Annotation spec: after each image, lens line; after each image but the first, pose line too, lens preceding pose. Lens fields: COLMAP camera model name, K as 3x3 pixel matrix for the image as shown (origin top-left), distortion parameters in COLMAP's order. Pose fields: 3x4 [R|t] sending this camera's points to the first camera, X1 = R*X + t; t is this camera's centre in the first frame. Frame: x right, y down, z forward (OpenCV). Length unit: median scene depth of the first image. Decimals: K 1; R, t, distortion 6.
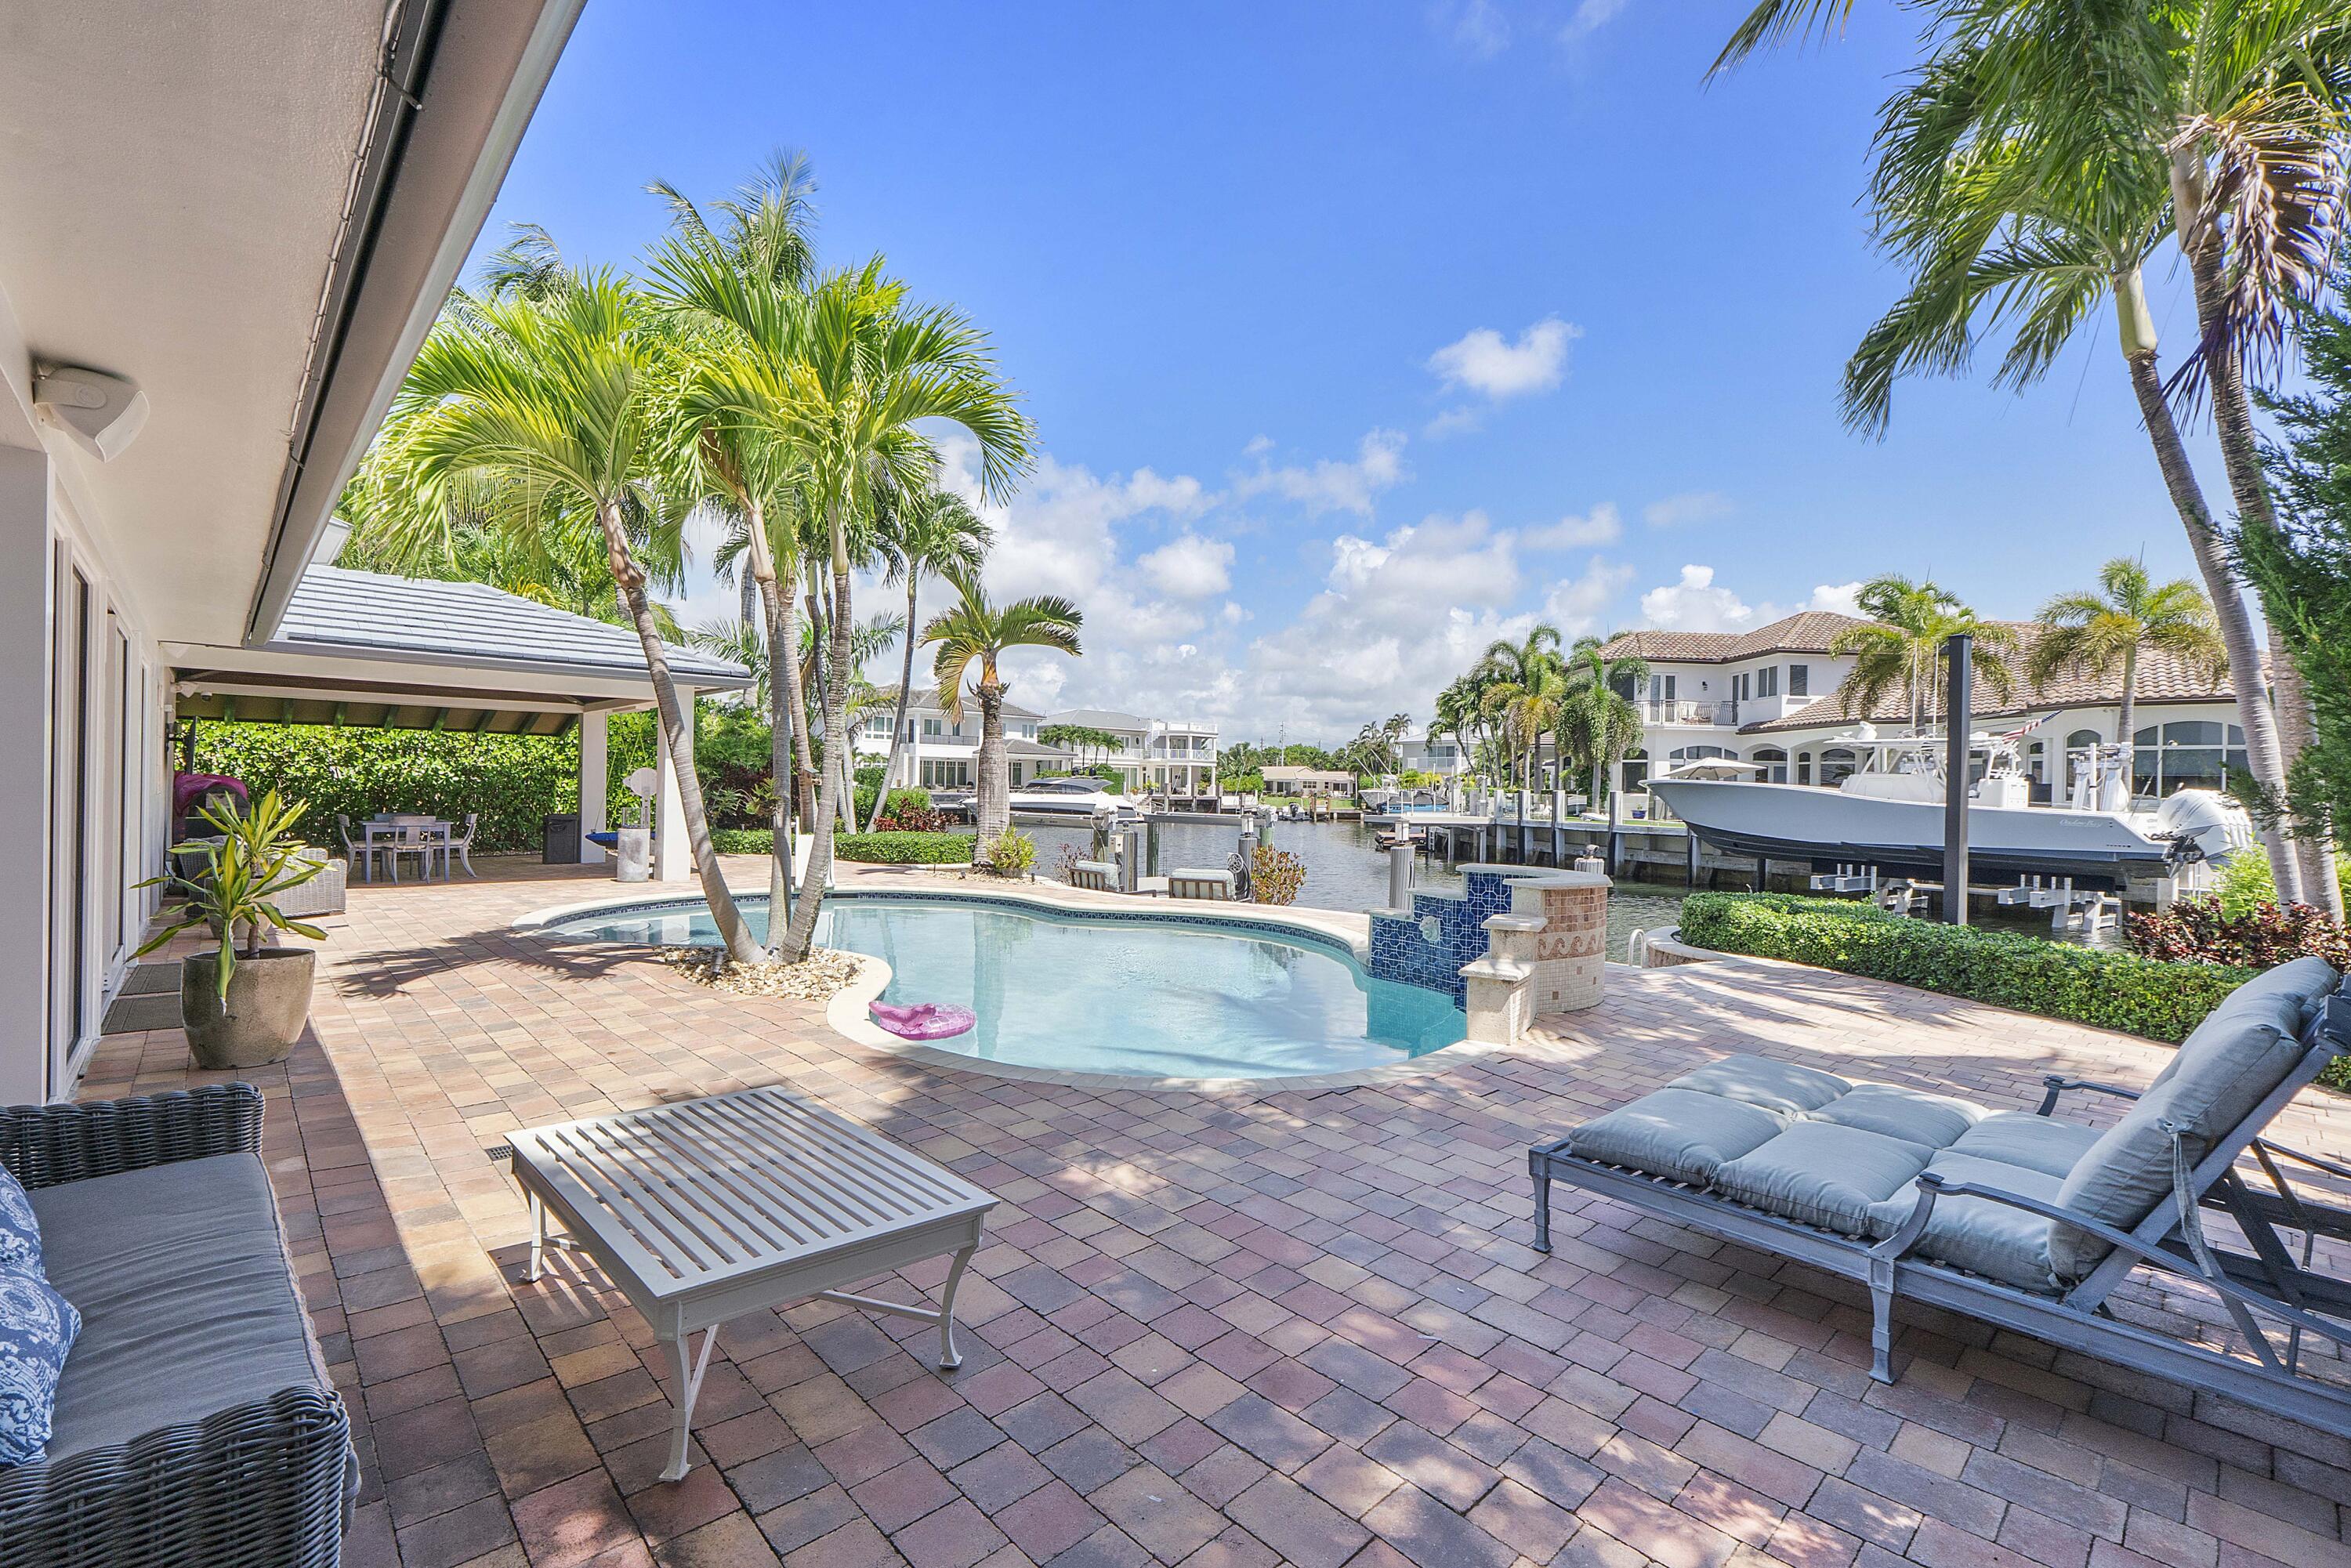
lens RADIAL K [[1046.8, 0, 1175.5], [0, 1046.8, 784.0], [0, 0, 1]] dist [-0.002970, -0.000383]
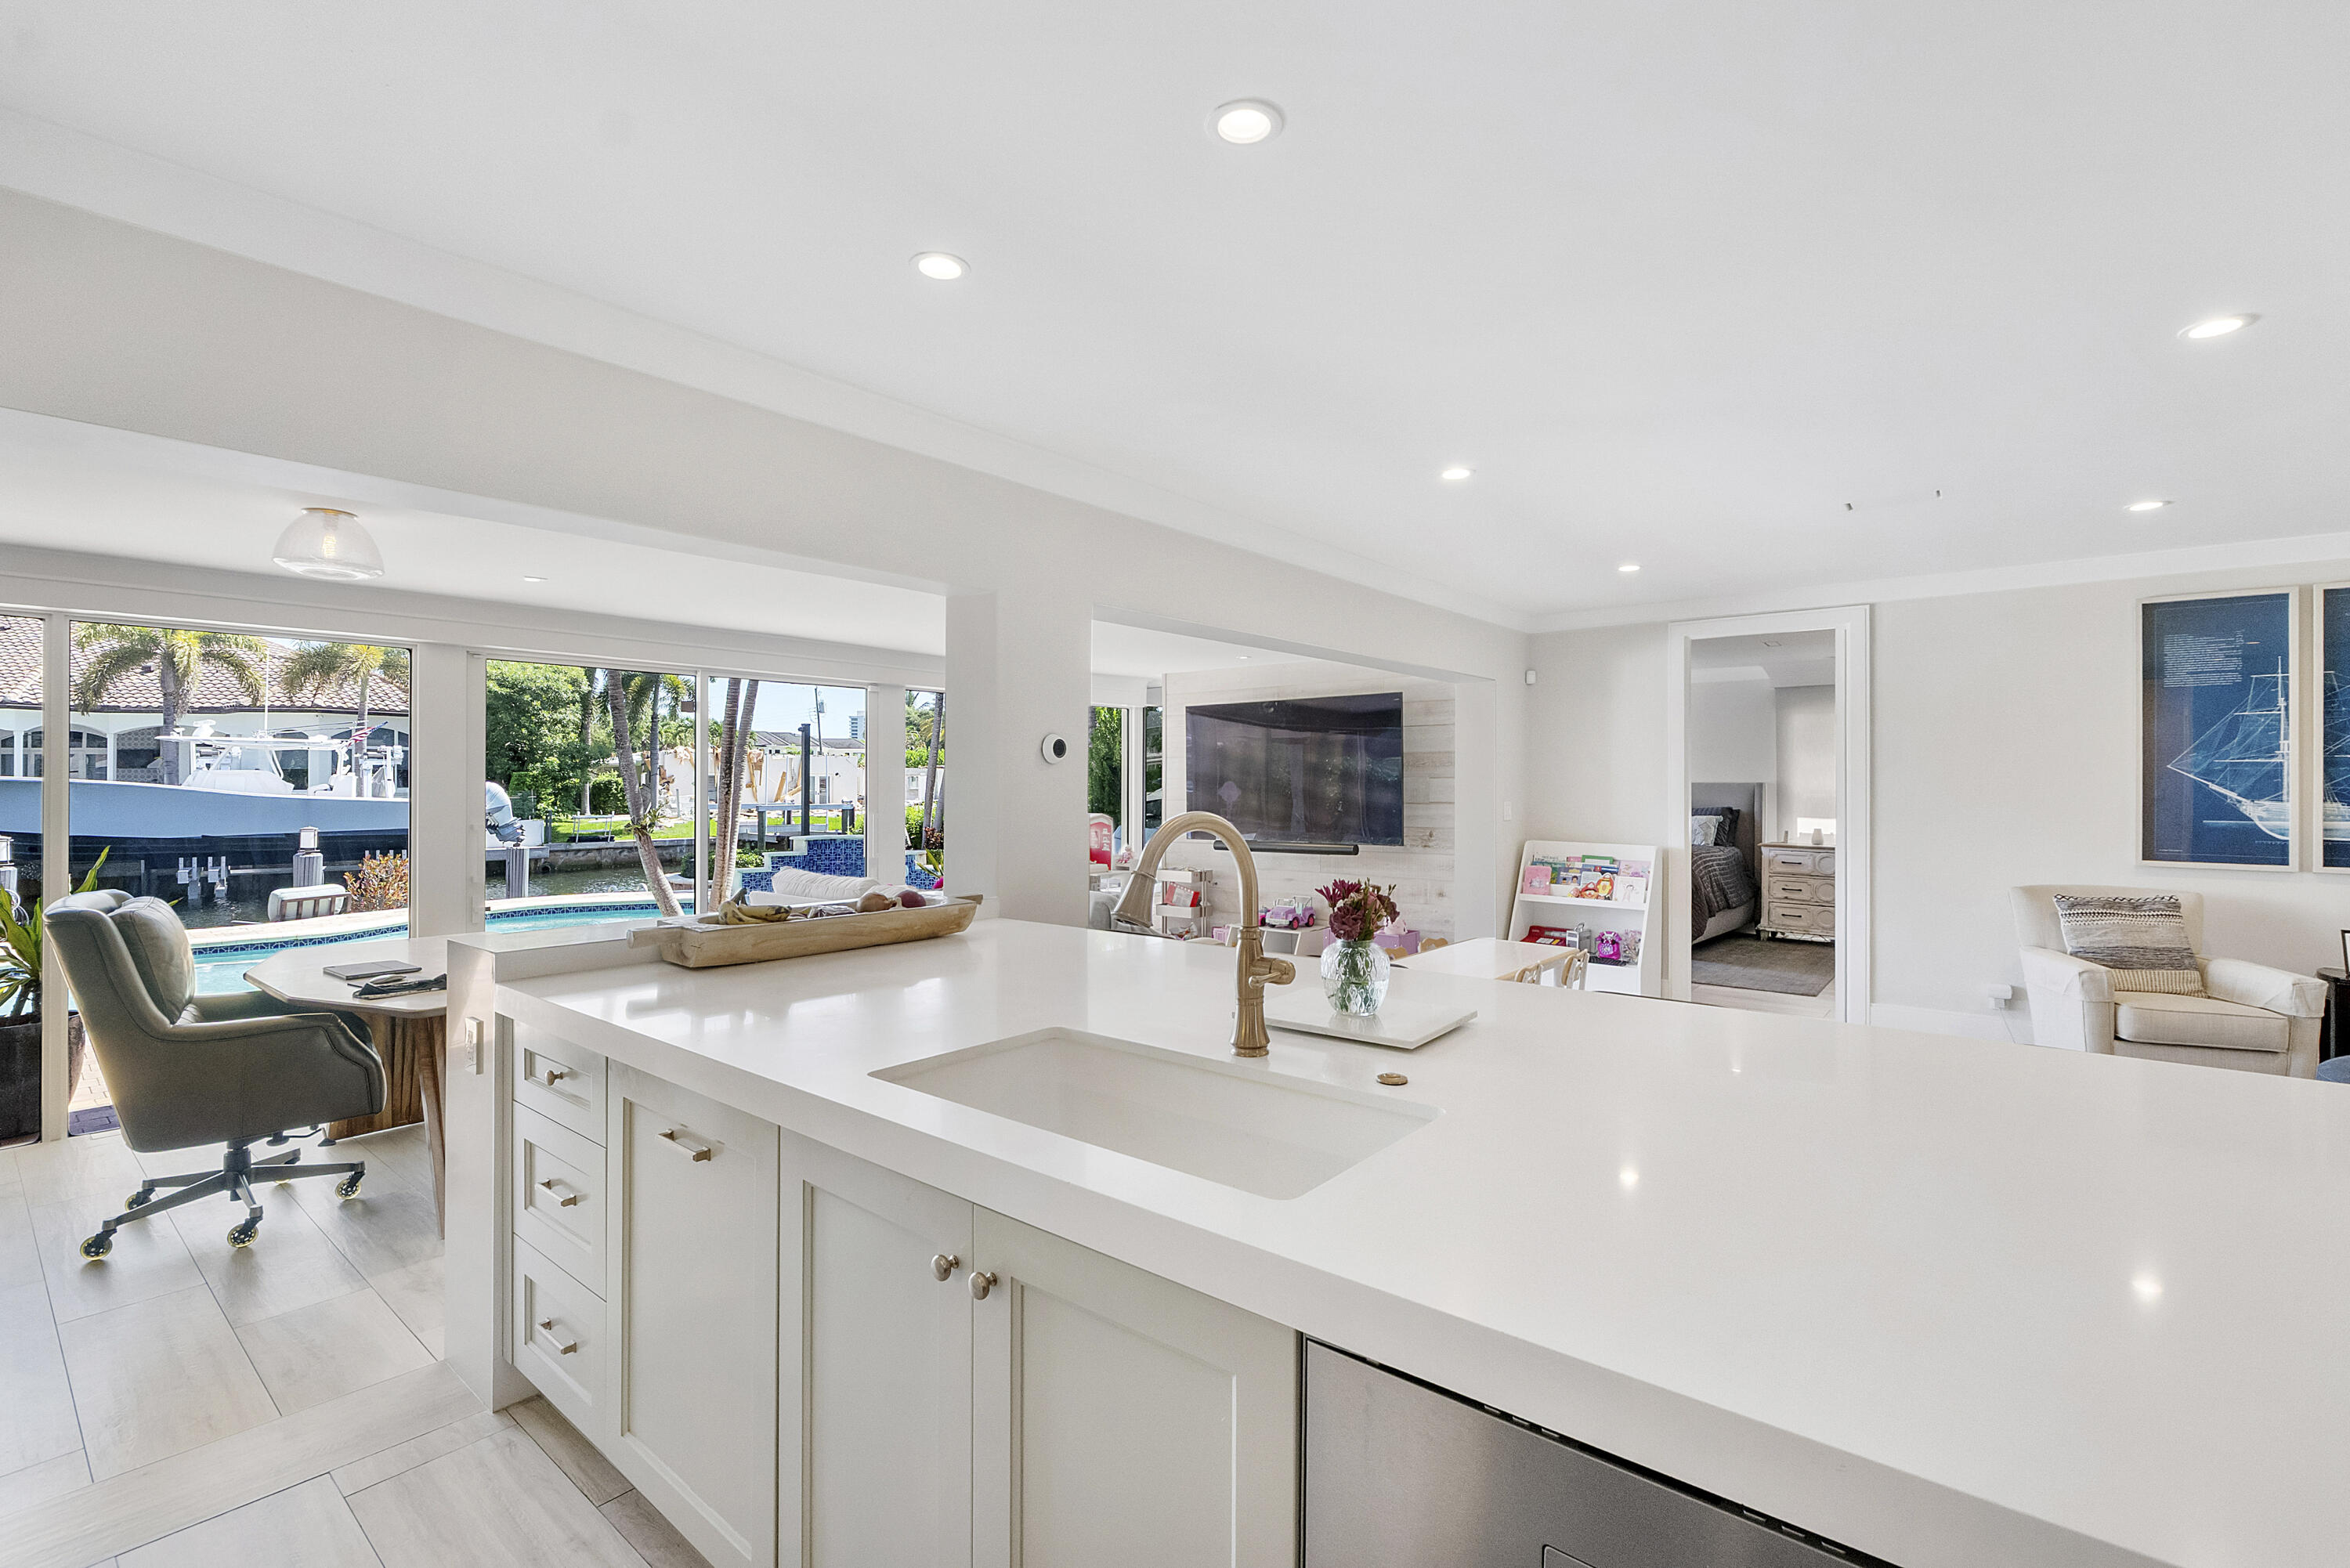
lens RADIAL K [[1028.6, 0, 1182.1], [0, 1028.6, 779.2], [0, 0, 1]] dist [-0.004766, -0.000241]
pose [[-0.117861, -0.012146, 0.992956, -0.768113], [-0.005027, 0.999920, 0.011634, -0.025925], [-0.993017, -0.003620, -0.117912, 0.228292]]
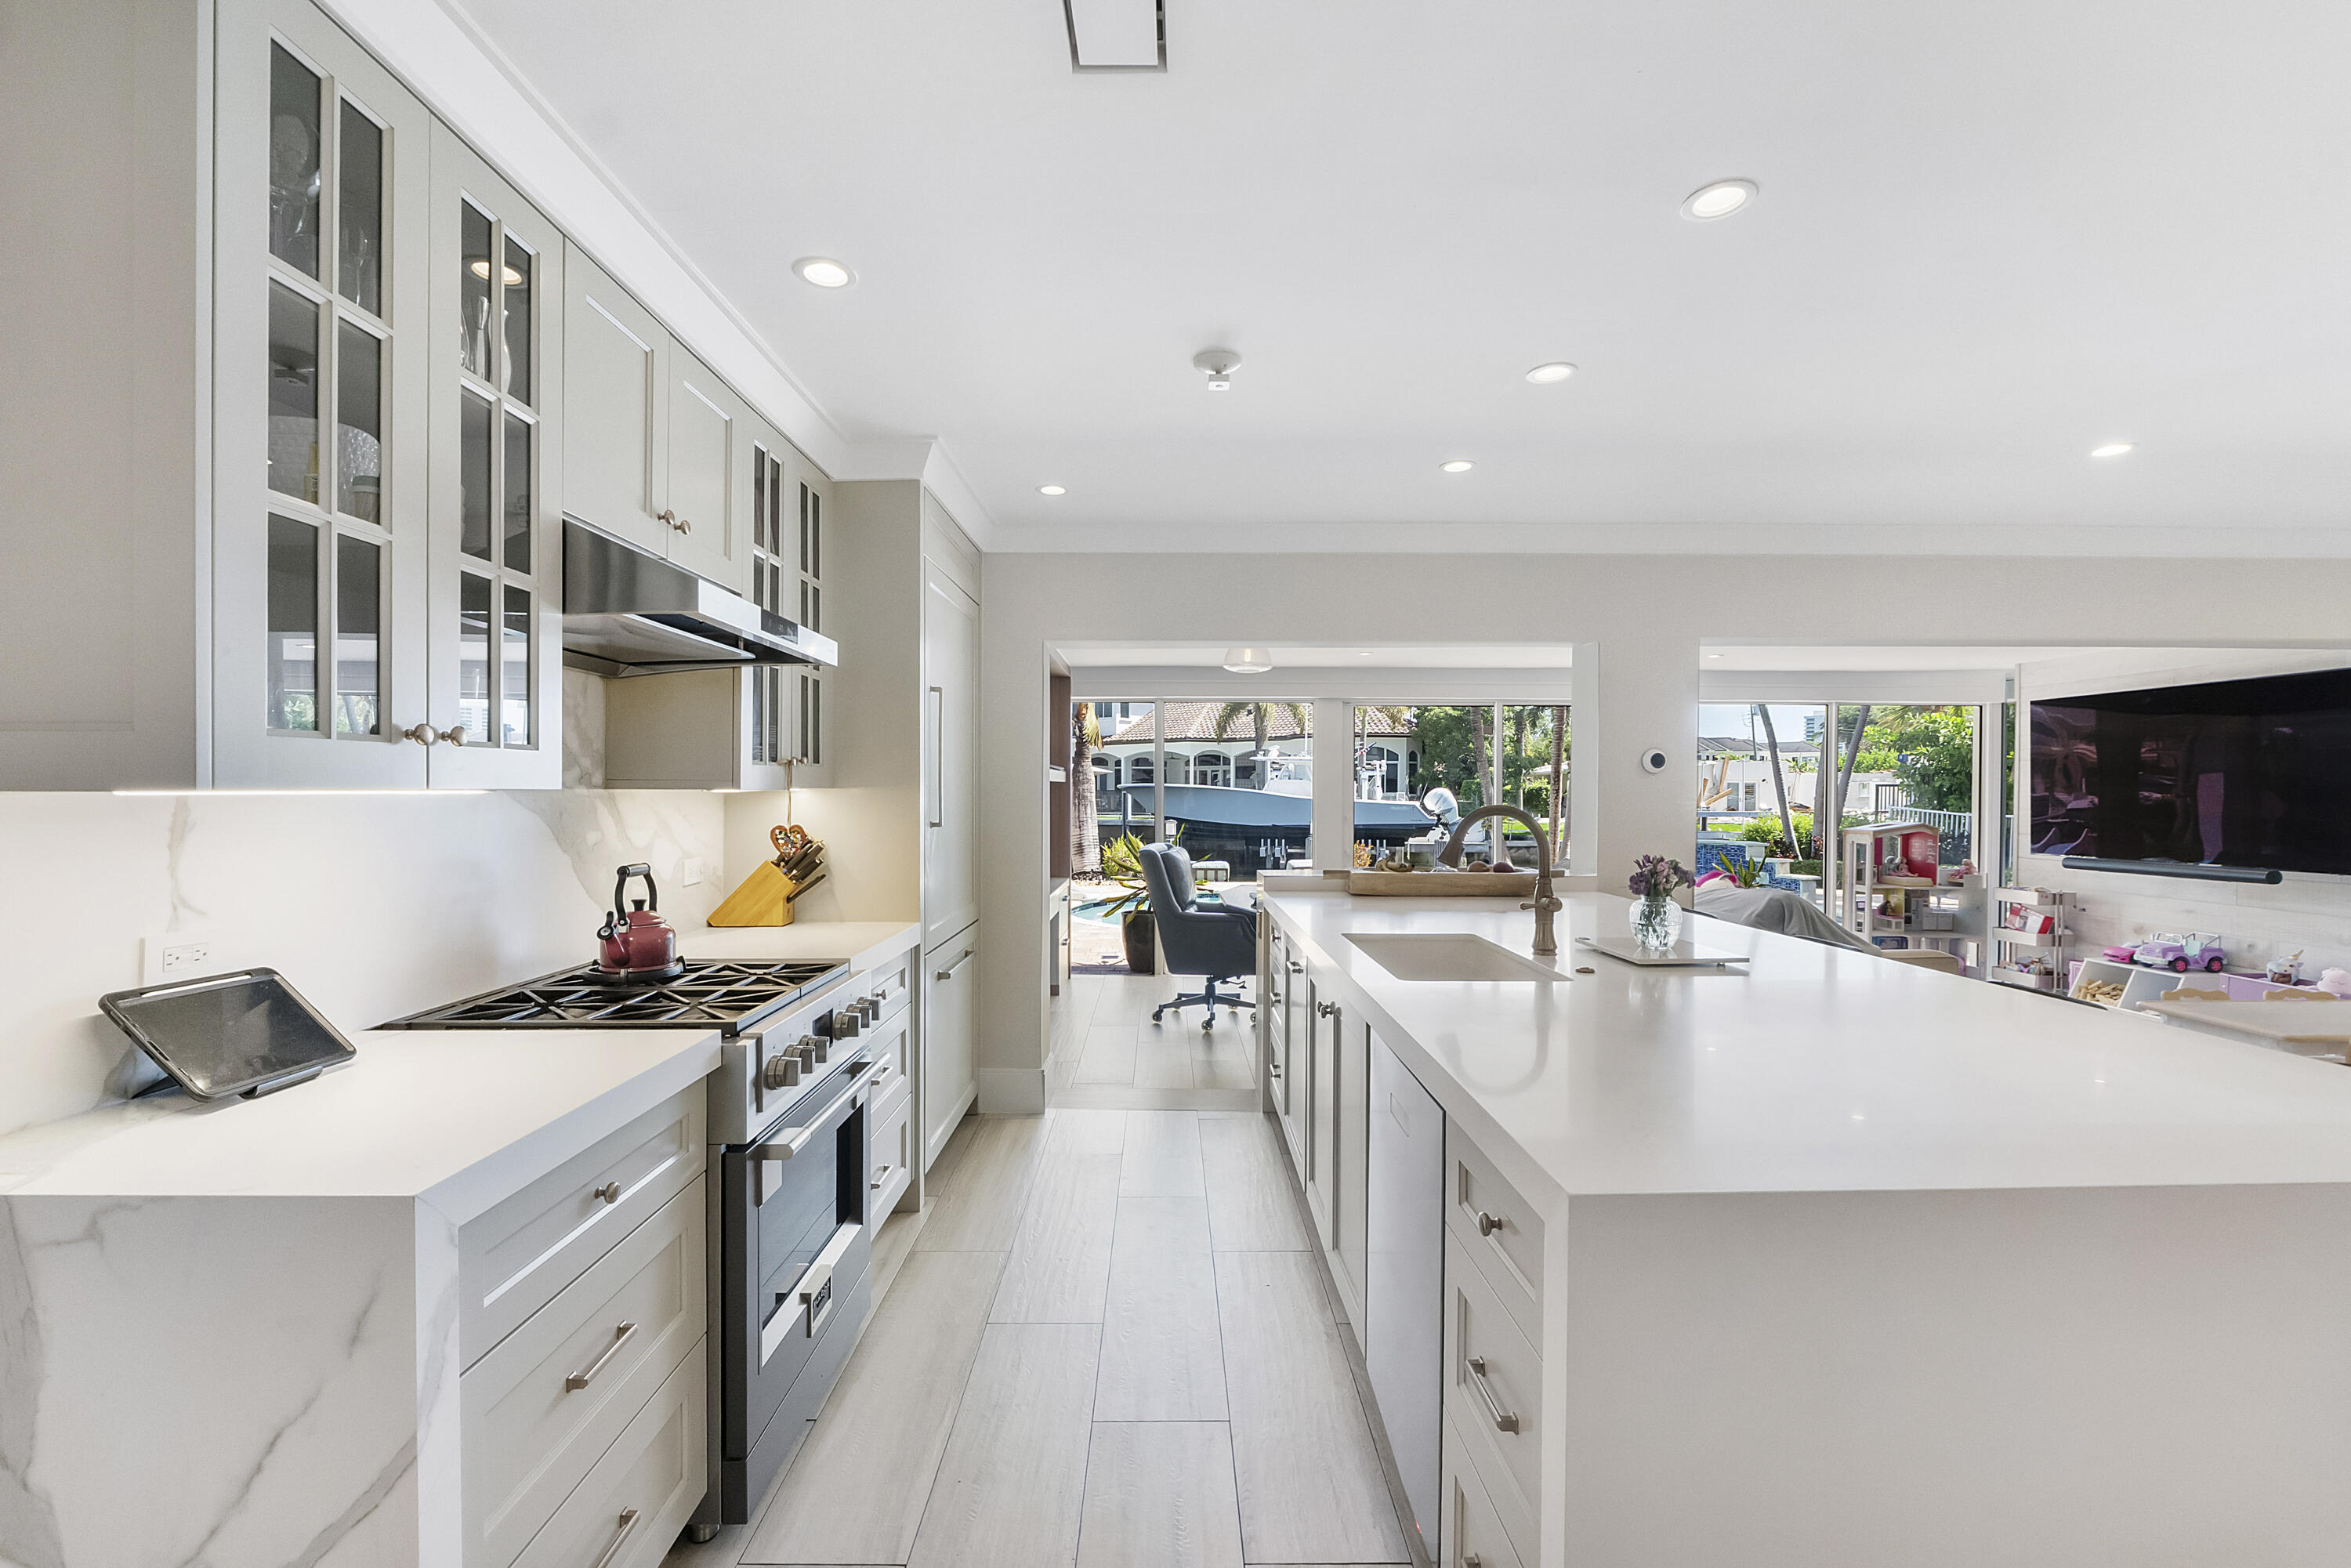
lens RADIAL K [[1008.3, 0, 1179.2], [0, 1008.3, 796.1], [0, 0, 1]] dist [-0.004196, -0.001091]
pose [[0.683270, -0.019673, 0.729901, -0.825501], [0.006214, 0.999757, 0.021130, -0.026854], [-0.730140, -0.009902, 0.683226, 0.142910]]
